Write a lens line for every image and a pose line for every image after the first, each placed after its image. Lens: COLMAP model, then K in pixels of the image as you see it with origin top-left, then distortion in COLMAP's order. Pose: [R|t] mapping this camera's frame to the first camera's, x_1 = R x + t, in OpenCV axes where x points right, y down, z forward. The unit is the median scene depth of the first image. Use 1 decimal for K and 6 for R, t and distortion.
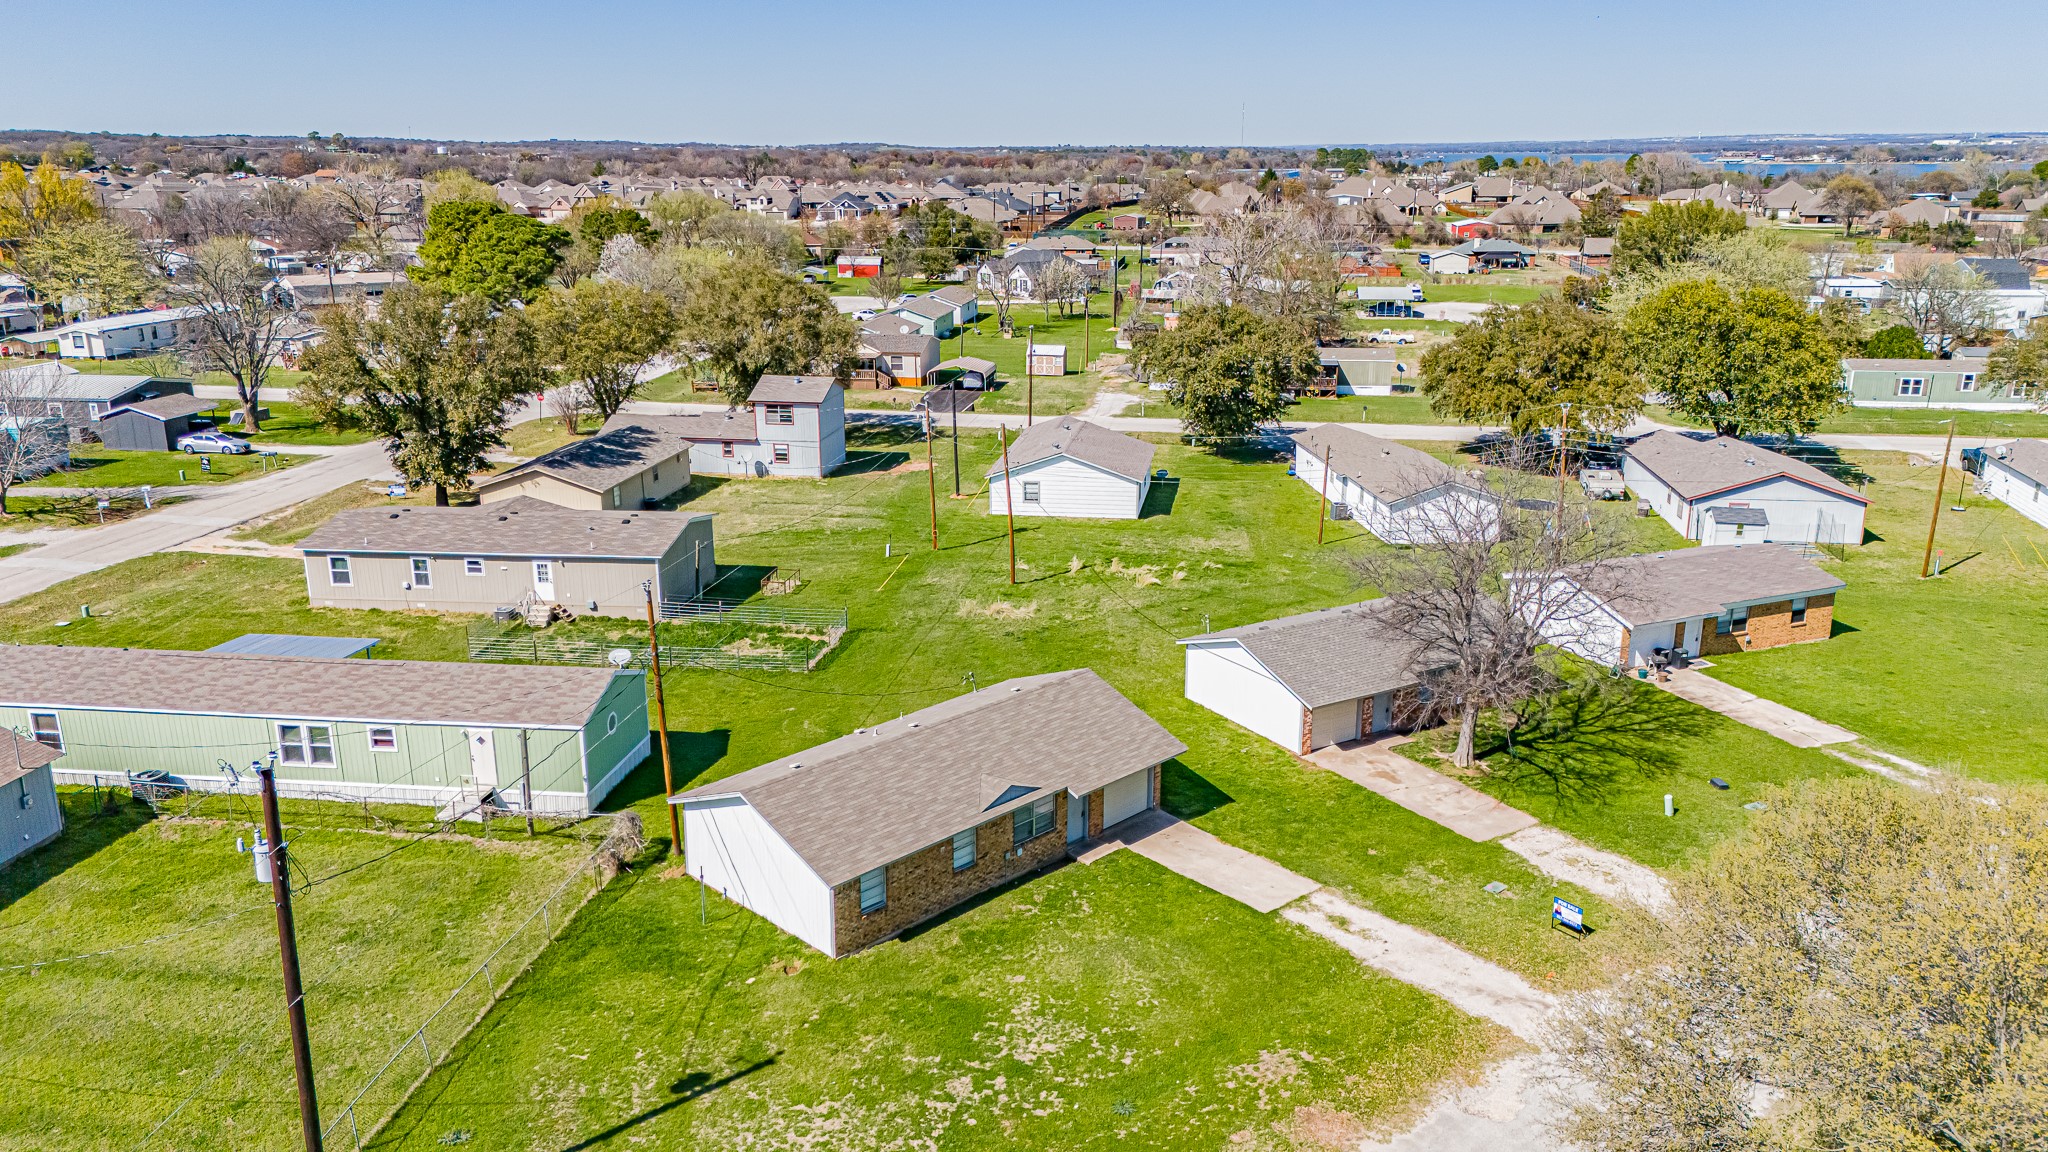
lens RADIAL K [[1503.6, 0, 1034.0], [0, 1503.6, 573.7], [0, 0, 1]] dist [0.081631, -0.090301]
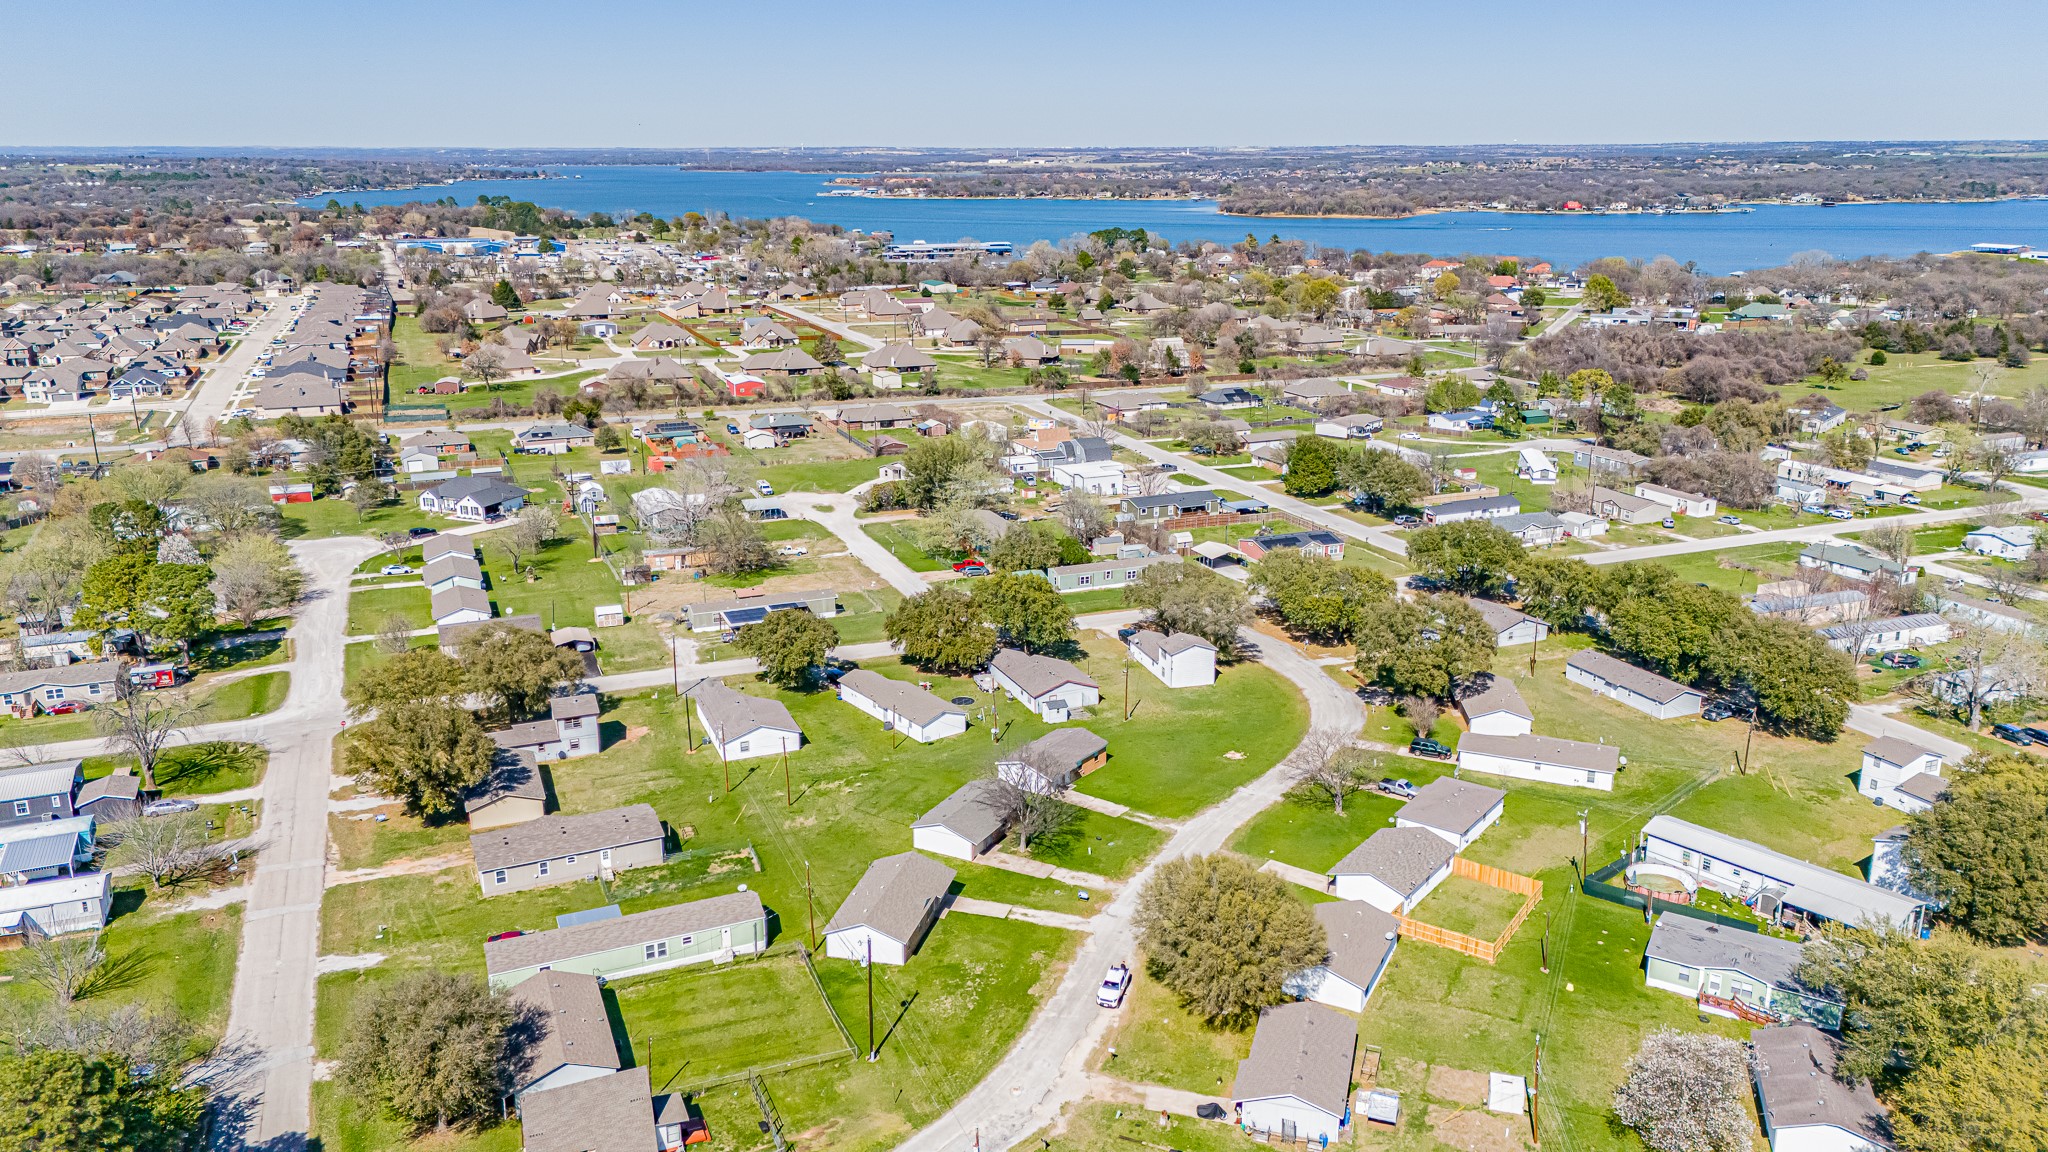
lens RADIAL K [[1503.6, 0, 1031.1], [0, 1503.6, 565.1], [0, 0, 1]] dist [0.081631, -0.090301]
pose [[0.855418, -0.139314, 0.498851, -0.819284], [0.141200, 0.989391, 0.034181, -0.393349], [-0.498320, 0.041199, 0.866014, -1.171334]]
